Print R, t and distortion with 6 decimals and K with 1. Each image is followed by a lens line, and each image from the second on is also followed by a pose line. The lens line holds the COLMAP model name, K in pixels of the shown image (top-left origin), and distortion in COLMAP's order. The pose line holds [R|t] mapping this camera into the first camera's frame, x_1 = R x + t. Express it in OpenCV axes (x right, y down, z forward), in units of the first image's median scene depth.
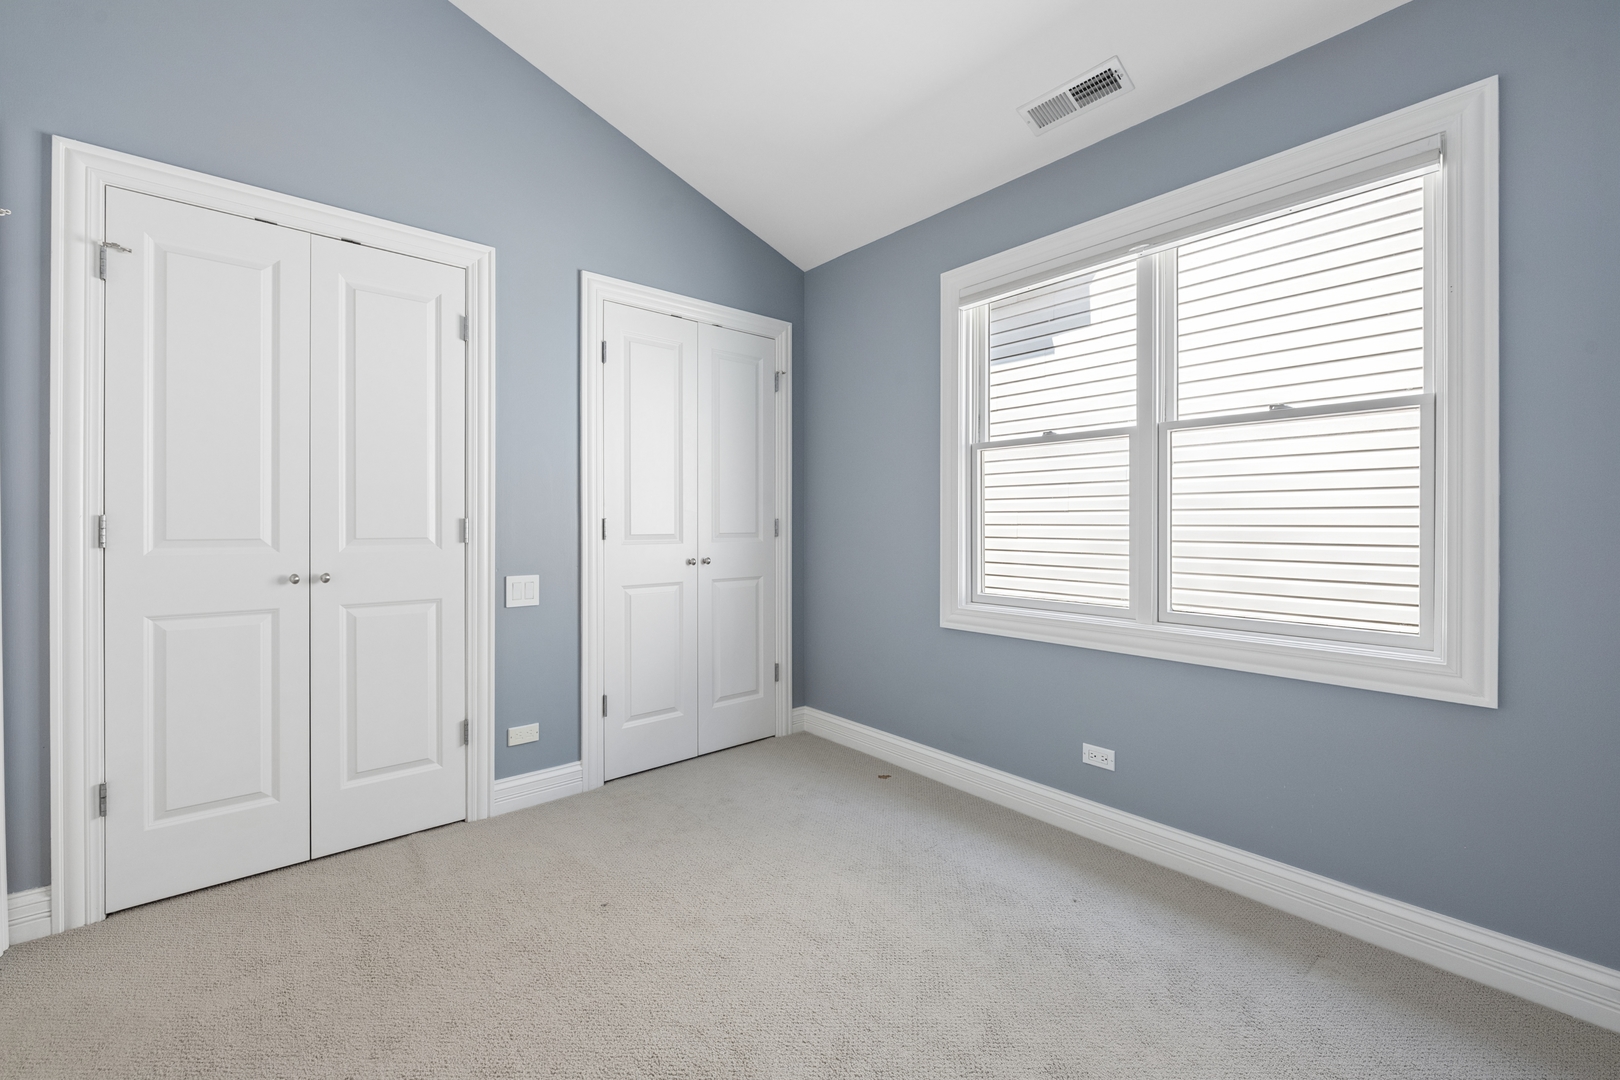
lens RADIAL K [[648.6, 0, 806.5], [0, 648.6, 531.5], [0, 0, 1]] dist [-0.001100, -0.000161]
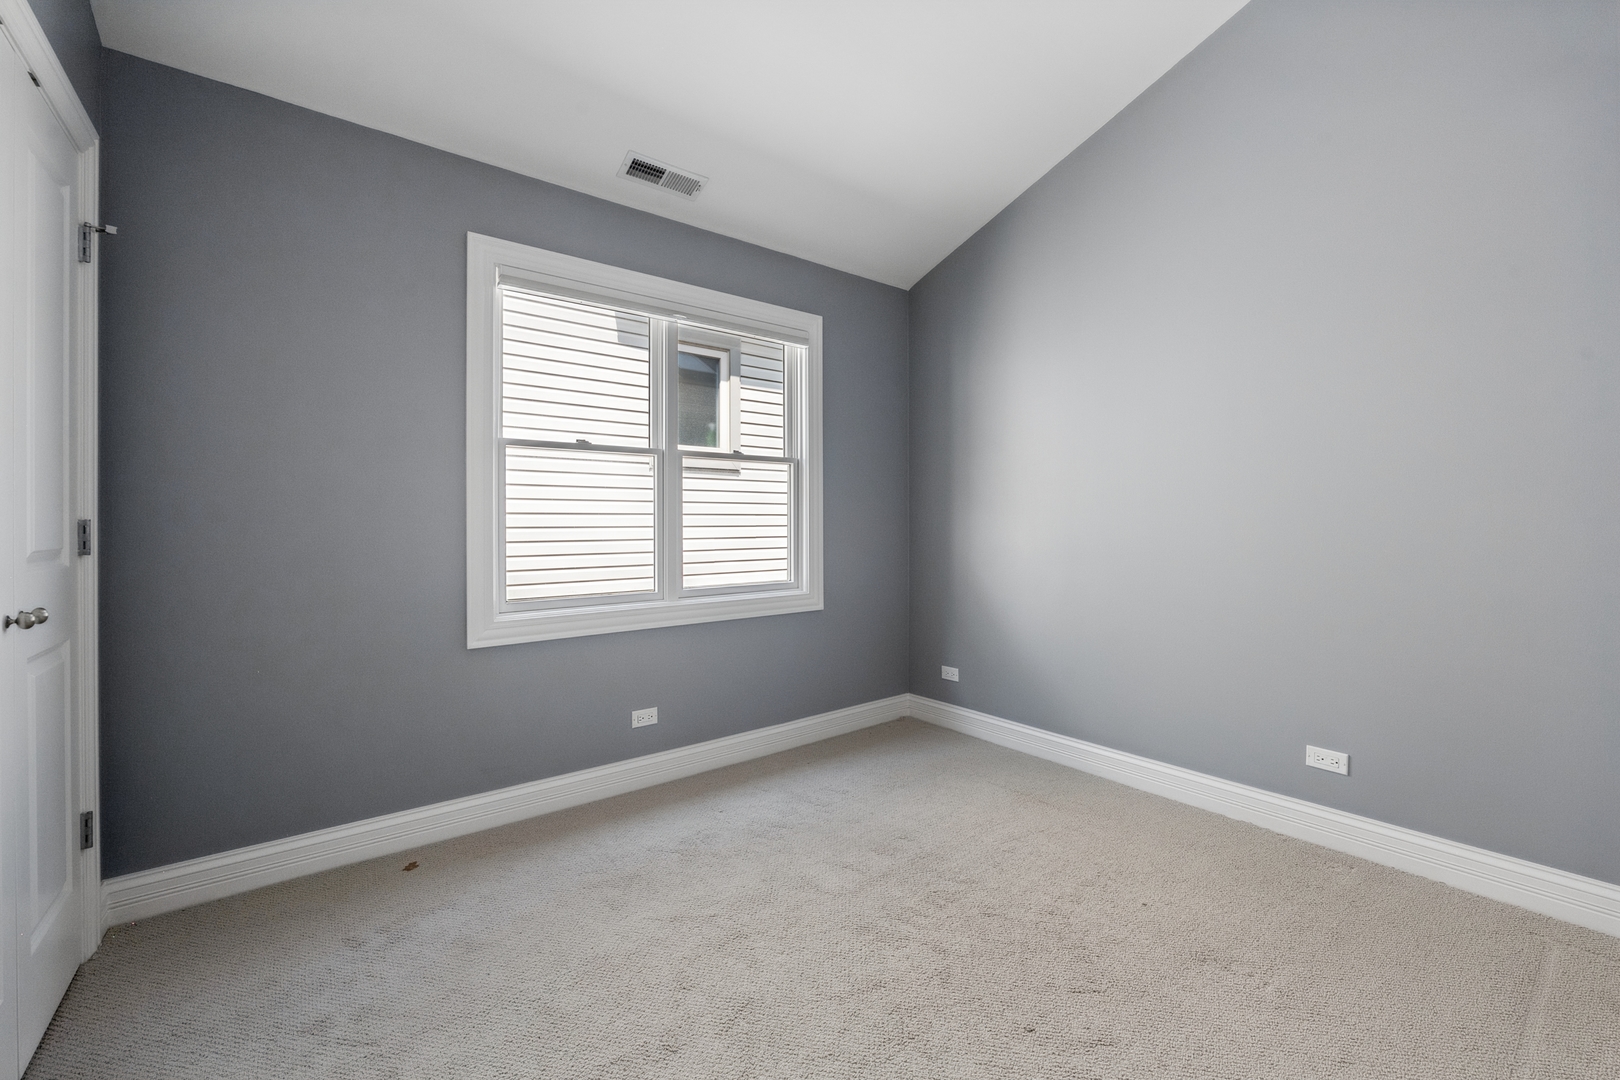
lens RADIAL K [[648.6, 0, 806.5], [0, 648.6, 531.5], [0, 0, 1]] dist [-0.001100, -0.000161]
pose [[0.056020, -0.006561, 0.998408, -0.726624], [0.020776, 0.999770, 0.005404, -0.000441], [-0.998213, 0.020440, 0.056144, 0.610666]]
